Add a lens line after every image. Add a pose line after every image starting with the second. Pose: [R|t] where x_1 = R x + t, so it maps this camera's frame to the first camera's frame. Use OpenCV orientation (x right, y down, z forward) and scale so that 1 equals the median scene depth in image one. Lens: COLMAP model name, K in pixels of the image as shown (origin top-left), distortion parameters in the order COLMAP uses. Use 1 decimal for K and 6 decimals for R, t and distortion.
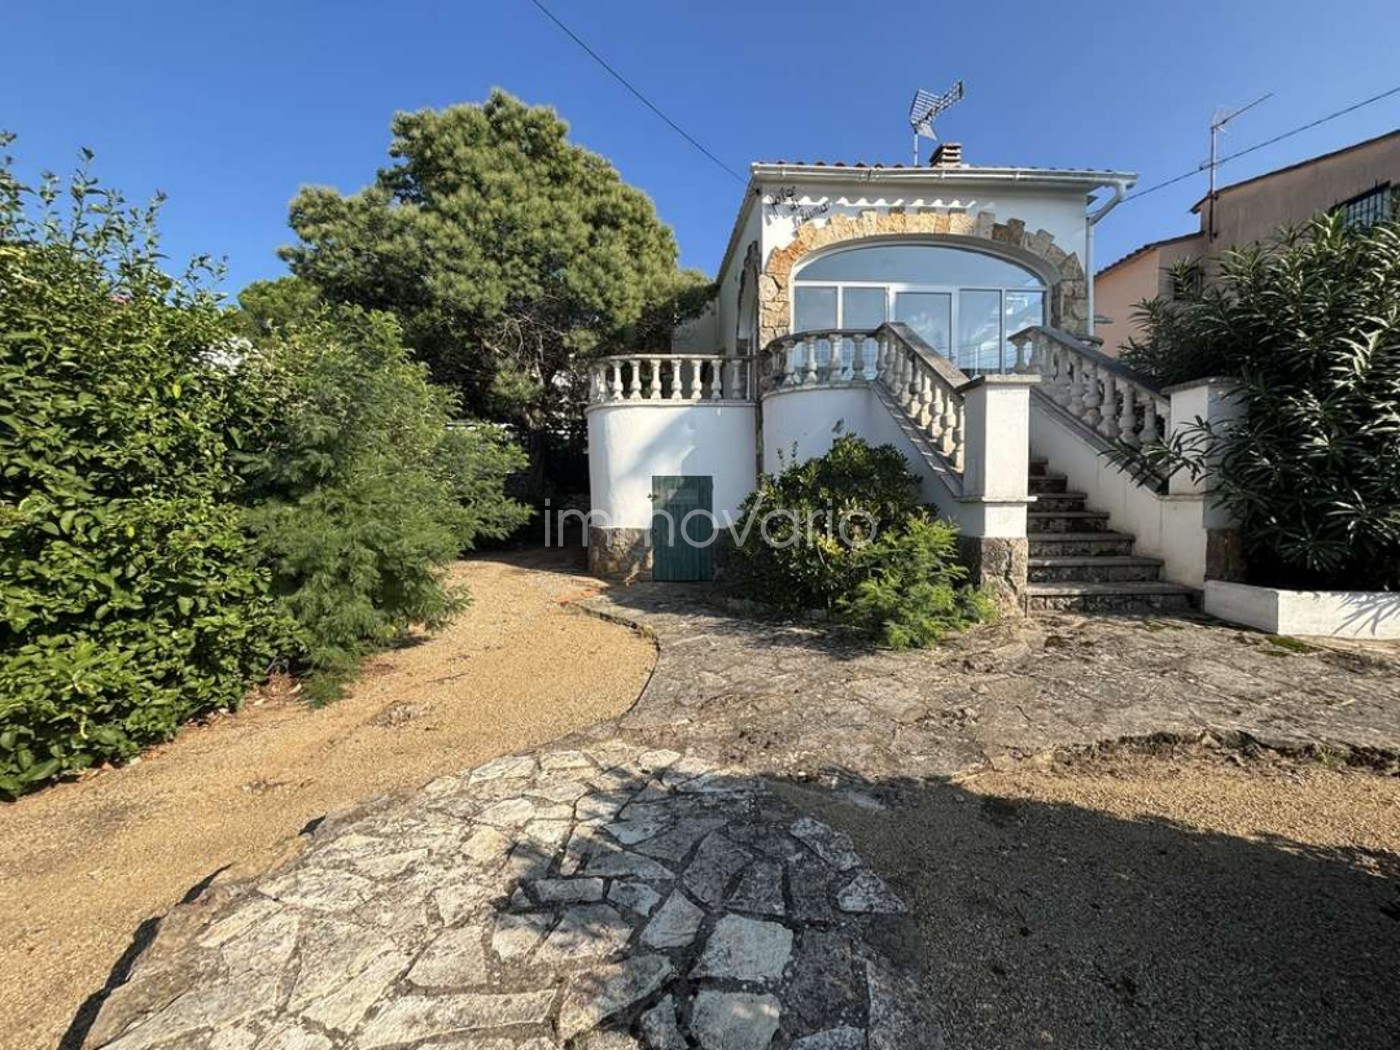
lens RADIAL K [[563.2, 0, 696.6], [0, 563.2, 521.1], [0, 0, 1]] dist [-0.007571, -0.001109]
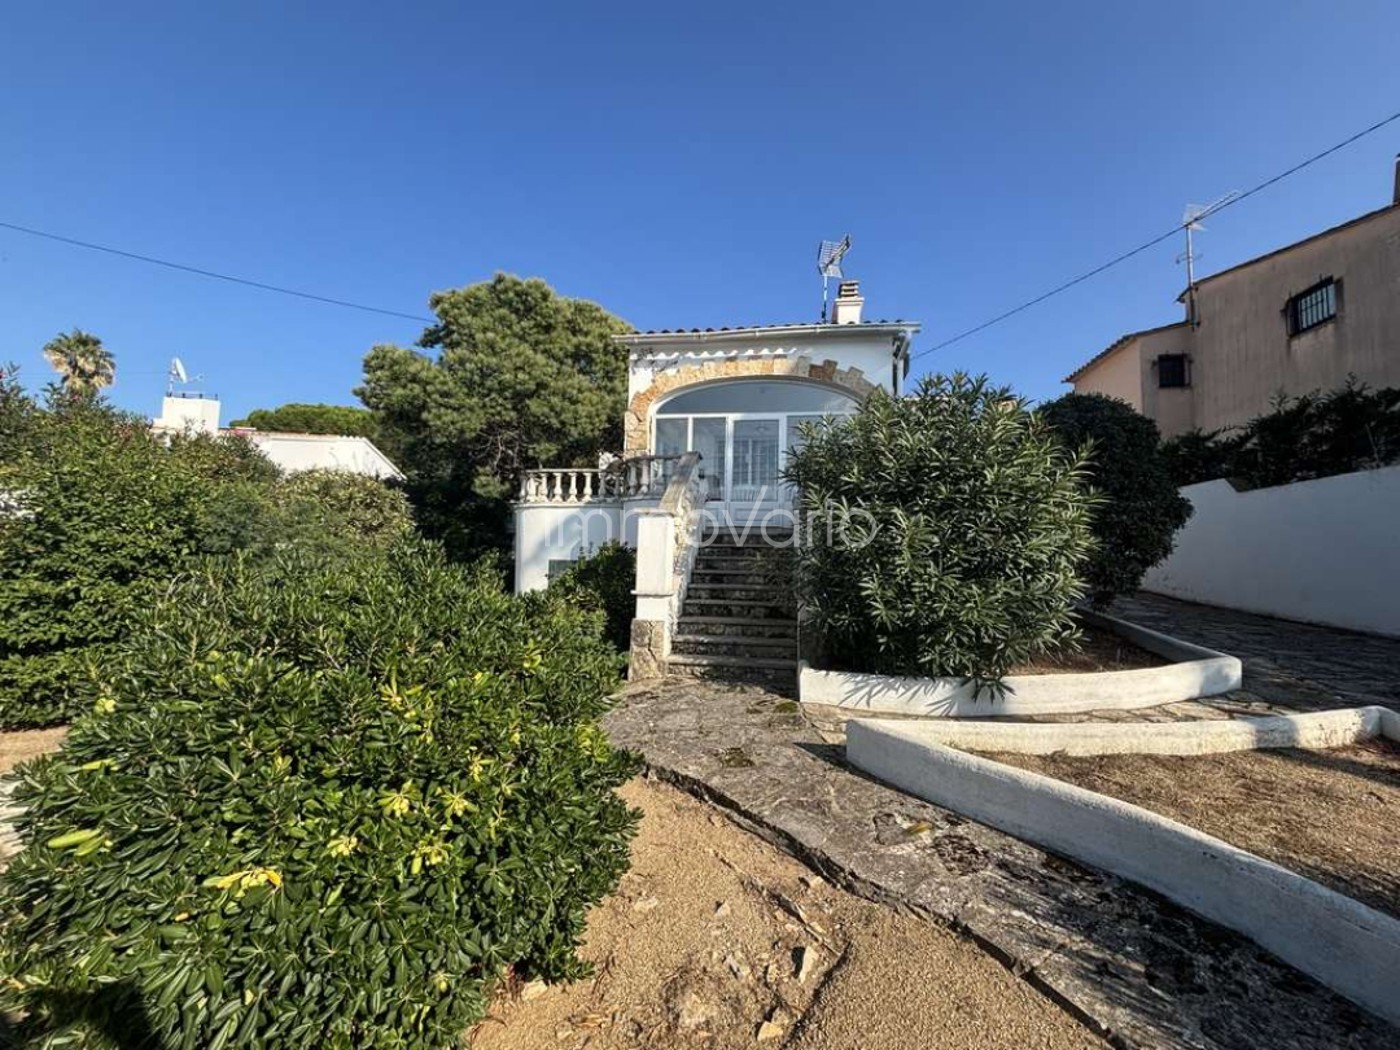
lens RADIAL K [[563.2, 0, 727.8], [0, 563.2, 524.2], [0, 0, 1]] dist [-0.007571, -0.001109]
pose [[0.982469, 0.013054, -0.185966, 0.575262], [-0.032477, 0.994276, -0.101785, -0.042498], [0.183573, 0.106041, 0.977270, -0.219751]]
